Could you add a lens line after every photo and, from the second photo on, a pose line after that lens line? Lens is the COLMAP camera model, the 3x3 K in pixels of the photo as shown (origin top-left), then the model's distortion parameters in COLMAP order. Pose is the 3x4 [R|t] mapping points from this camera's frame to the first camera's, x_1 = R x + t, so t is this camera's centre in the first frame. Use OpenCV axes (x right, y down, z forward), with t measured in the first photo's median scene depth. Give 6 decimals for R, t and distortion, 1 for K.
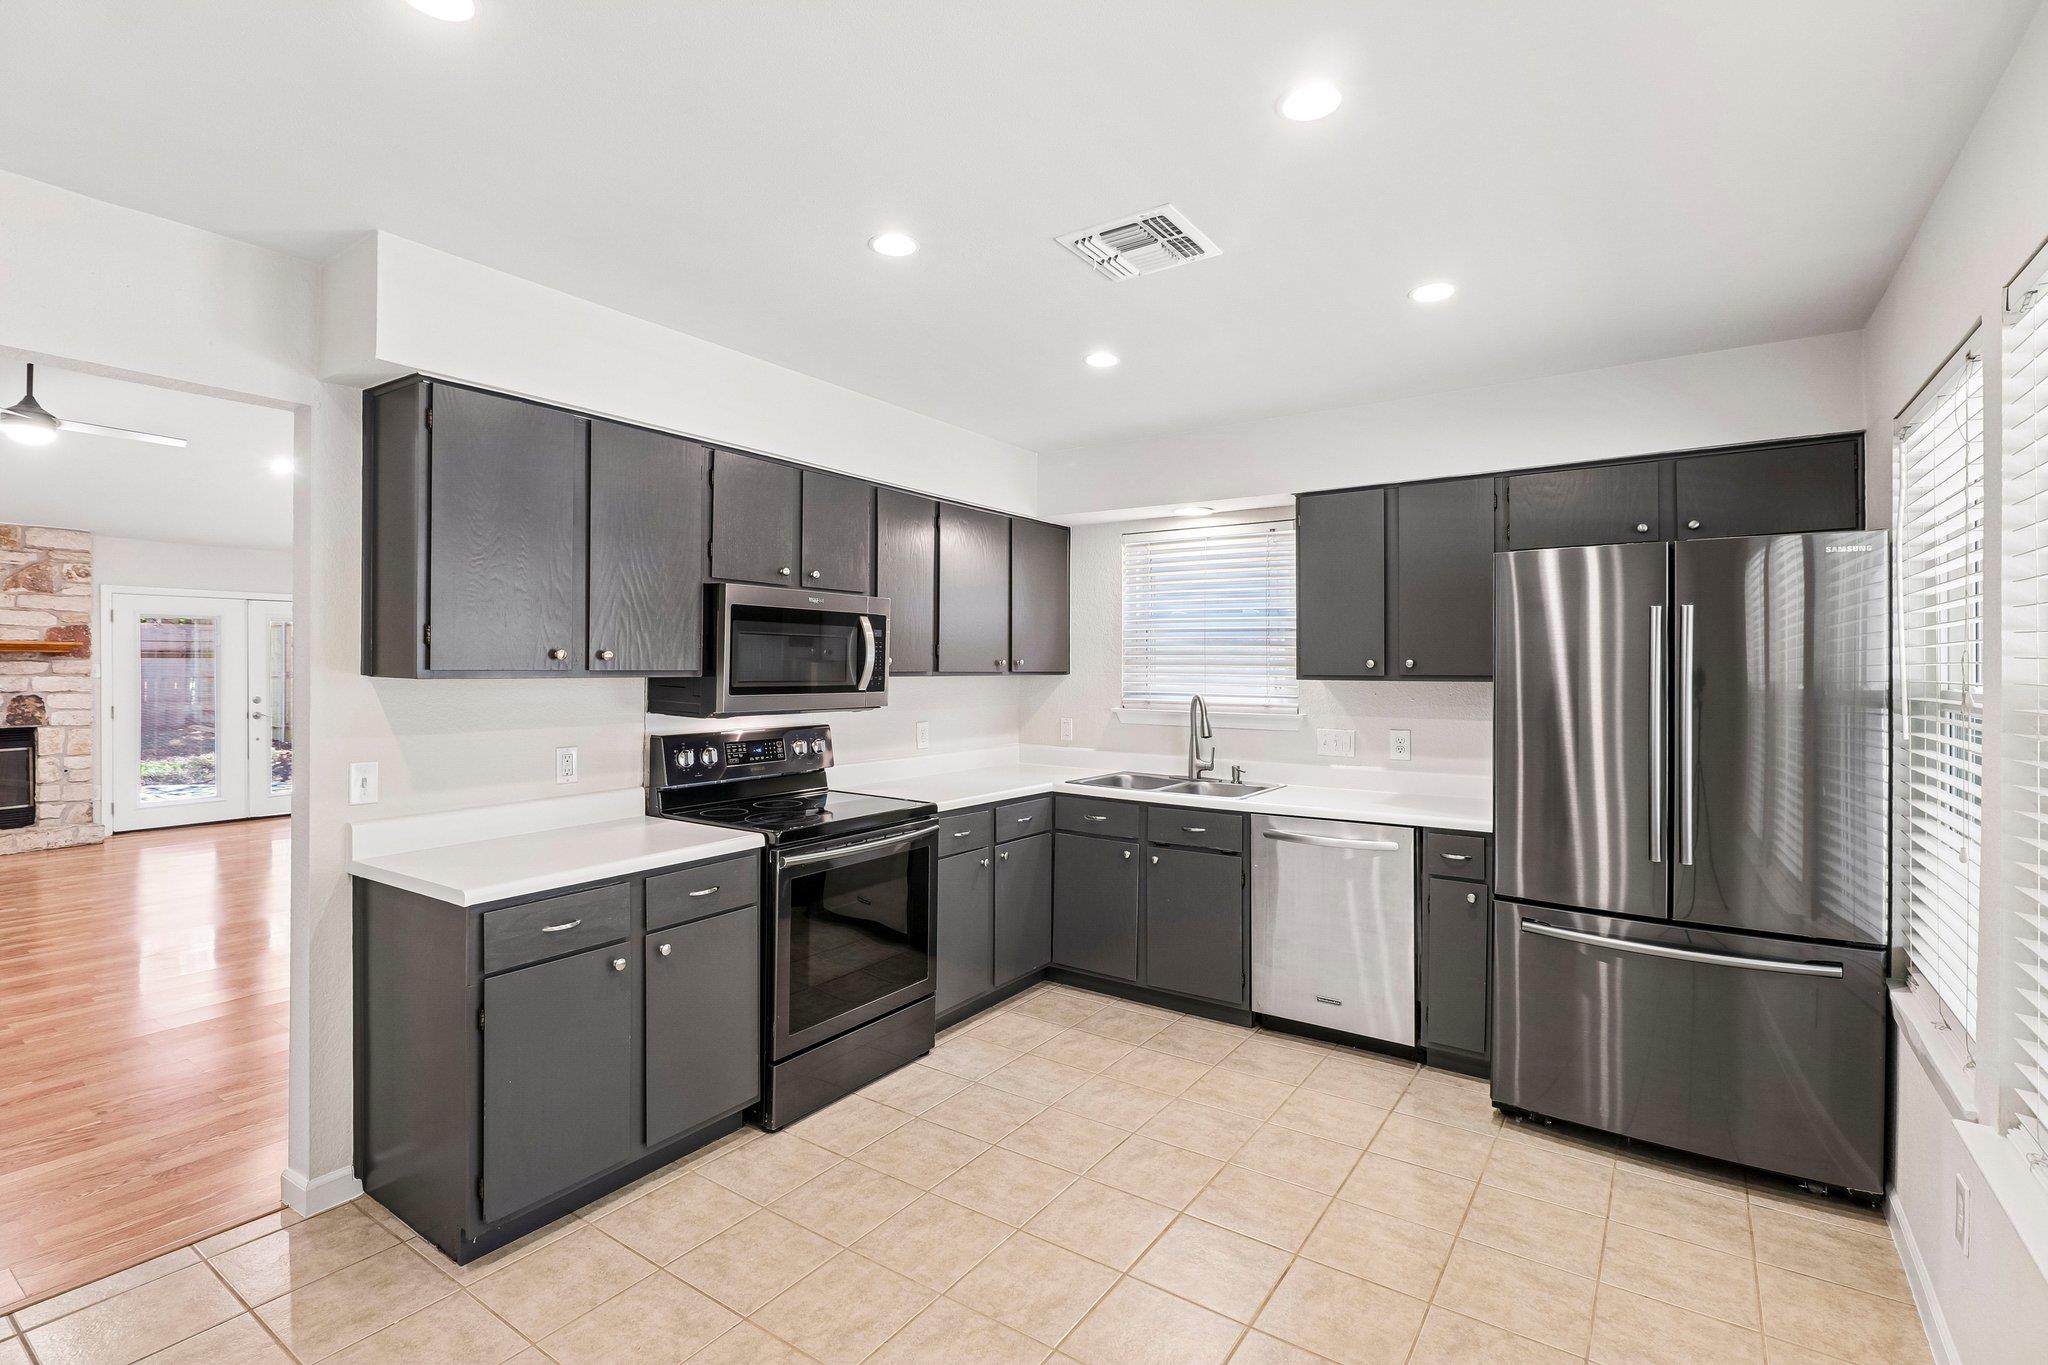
lens RADIAL K [[953.6, 0, 1021.8], [0, 953.6, 668.0], [0, 0, 1]] dist [0.001933, 0.000007]
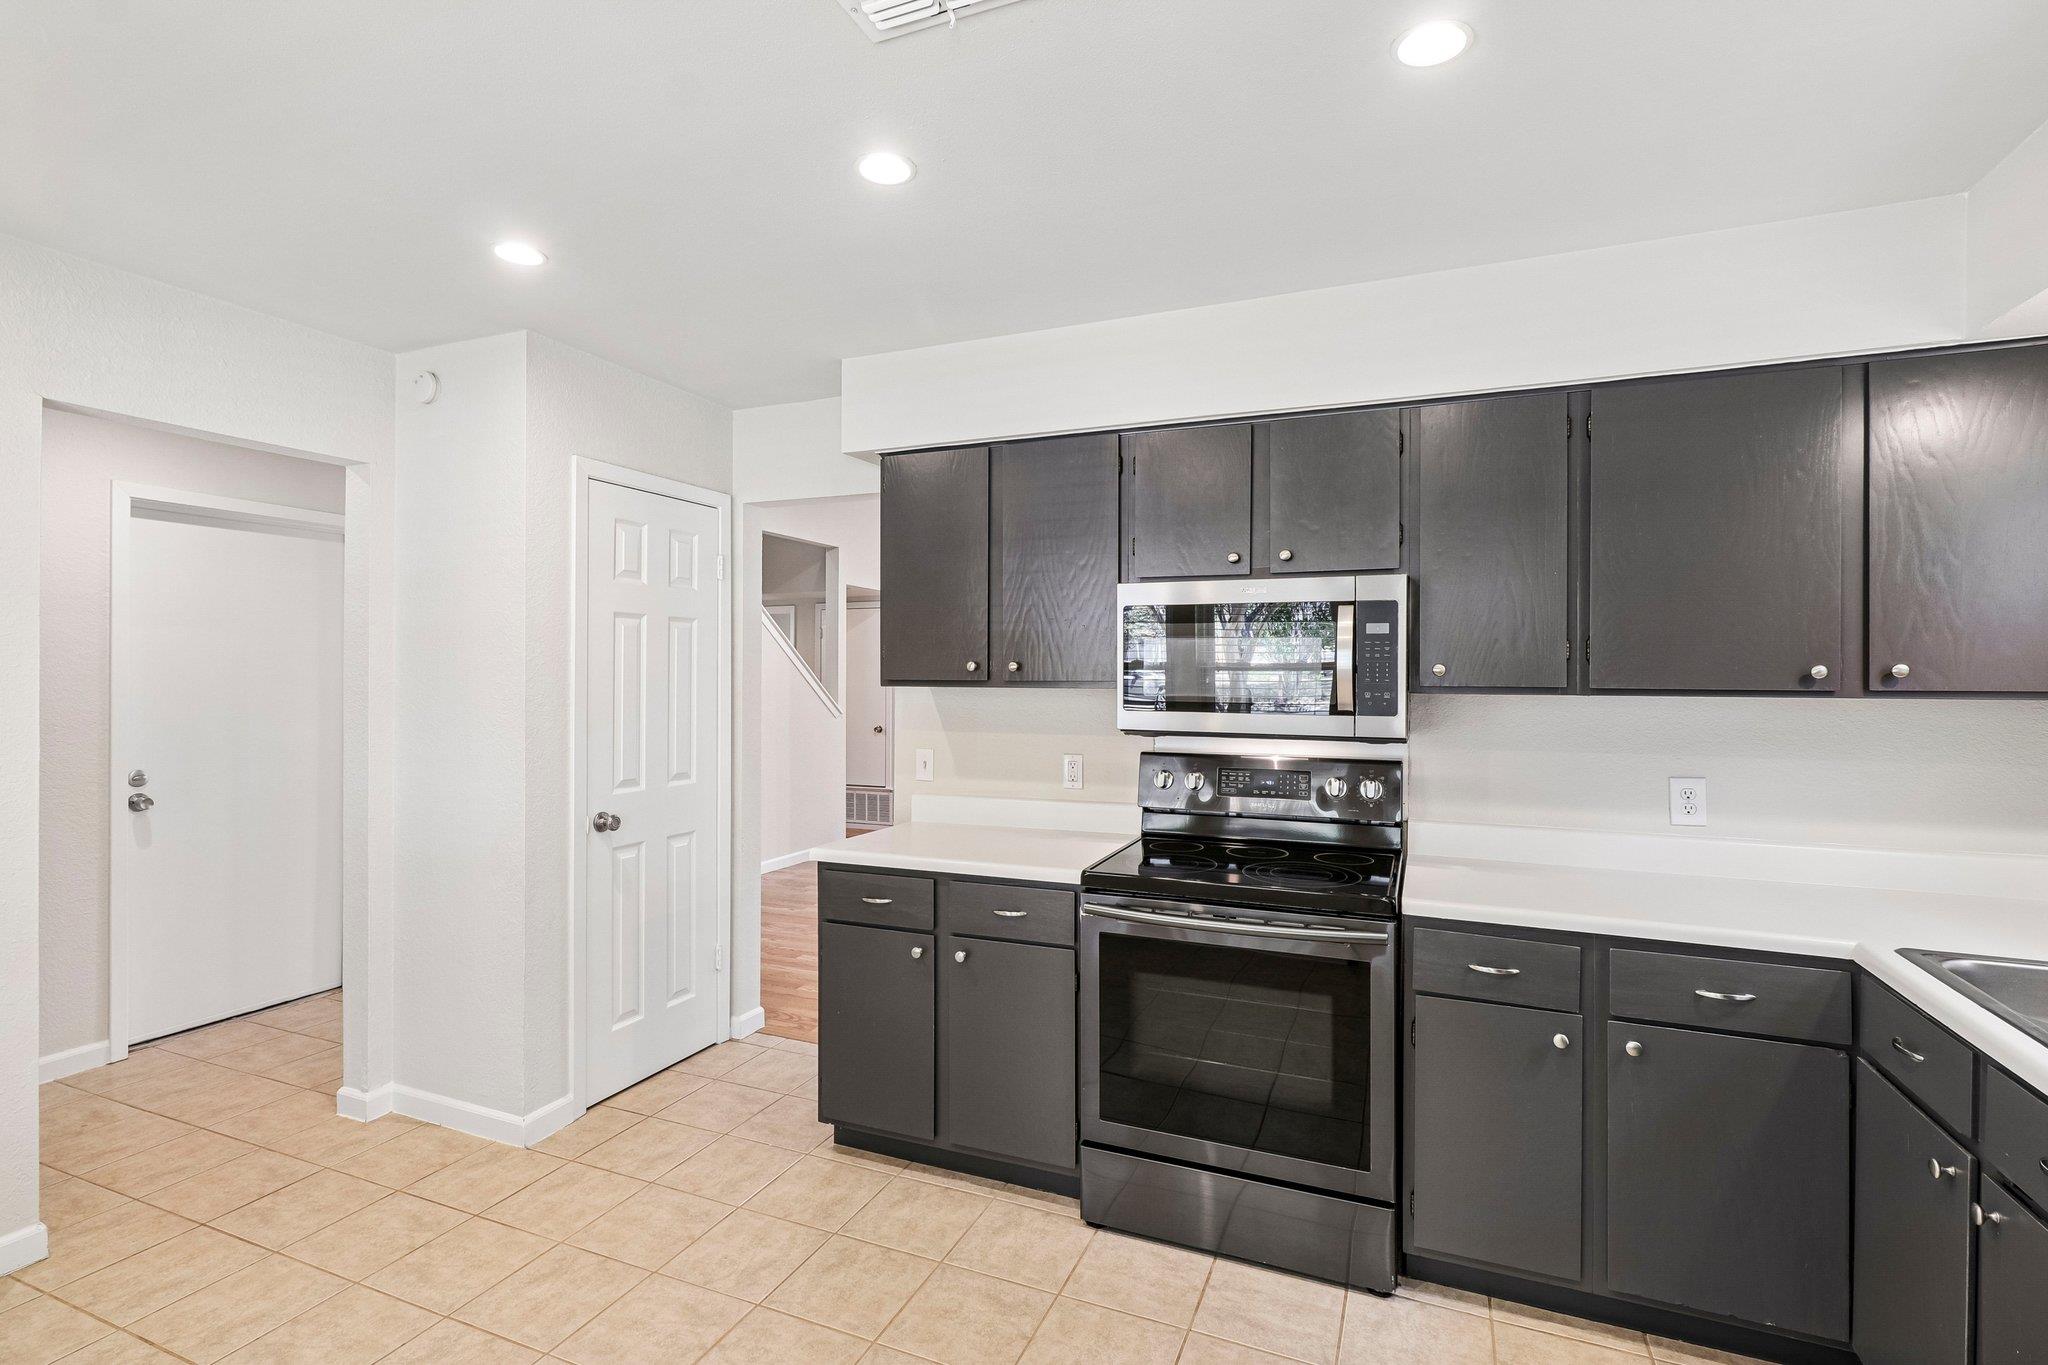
lens RADIAL K [[953.6, 0, 1028.5], [0, 953.6, 684.3], [0, 0, 1]] dist [0.001933, 0.000007]
pose [[0.199969, 0.003048, -0.979797, 0.565346], [-0.005642, 0.999982, 0.001960, 0.004296], [0.979786, 0.005136, 0.199983, 0.781372]]
